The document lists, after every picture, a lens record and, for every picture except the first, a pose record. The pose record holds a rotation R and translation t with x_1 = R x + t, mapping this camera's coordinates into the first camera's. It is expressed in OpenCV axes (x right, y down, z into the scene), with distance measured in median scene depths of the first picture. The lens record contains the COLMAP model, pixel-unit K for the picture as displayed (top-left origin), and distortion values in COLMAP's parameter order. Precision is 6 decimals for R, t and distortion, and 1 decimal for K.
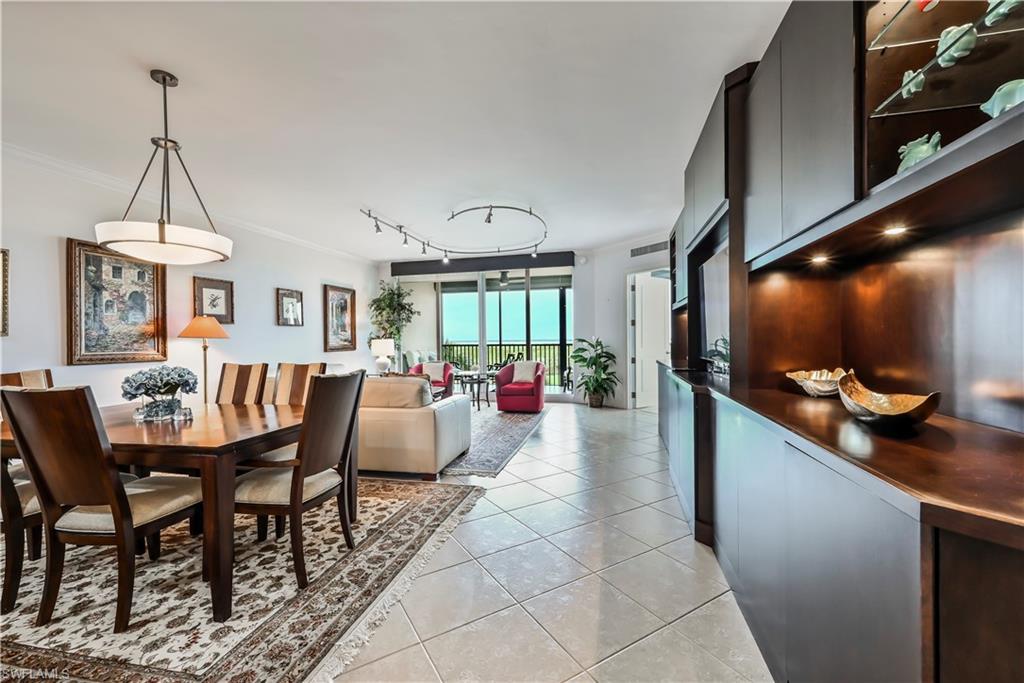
lens RADIAL K [[410.3, 0, 517.8], [0, 410.3, 341.7], [0, 0, 1]] dist [-0.001309, -0.000009]
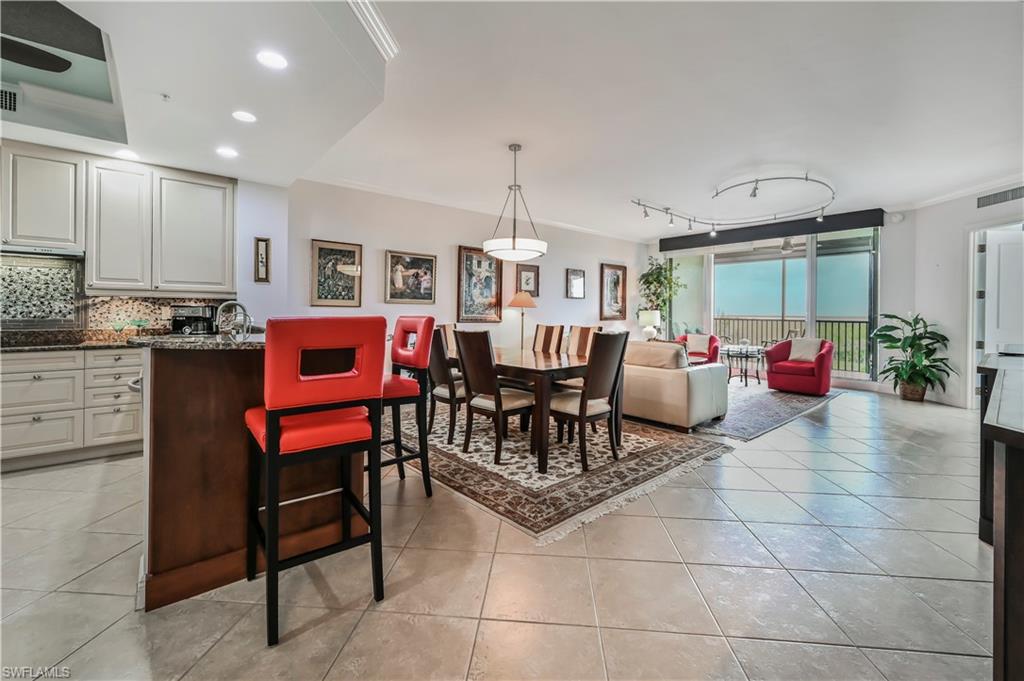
lens RADIAL K [[425.8, 0, 514.1], [0, 425.8, 310.4], [0, 0, 1]] dist [-0.003540, 0.000369]
pose [[0.803391, 0.018094, -0.595177, 0.086452], [-0.023131, 0.999732, -0.000831, 0.004046], [0.595003, 0.014435, 0.803594, -0.194844]]
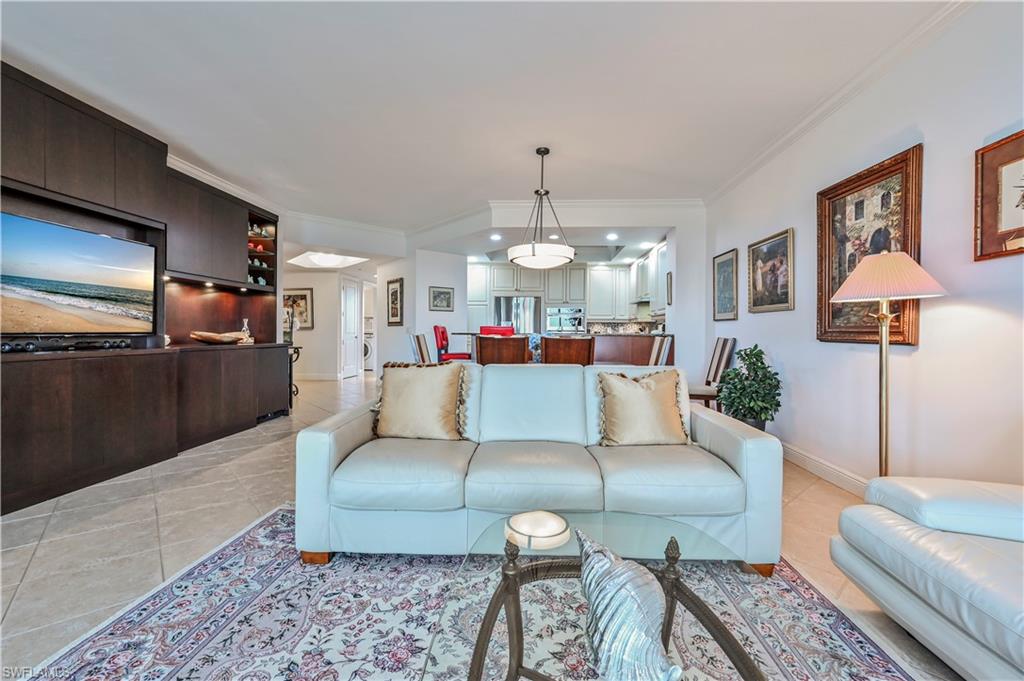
lens RADIAL K [[424.4, 0, 522.7], [0, 424.4, 334.5], [0, 0, 1]] dist [0.009215, -0.000251]
pose [[-0.983244, 0.005860, -0.182201, -0.252709], [0.003343, 0.999895, 0.014119, 0.022555], [0.182265, 0.013274, -0.983160, 1.372099]]
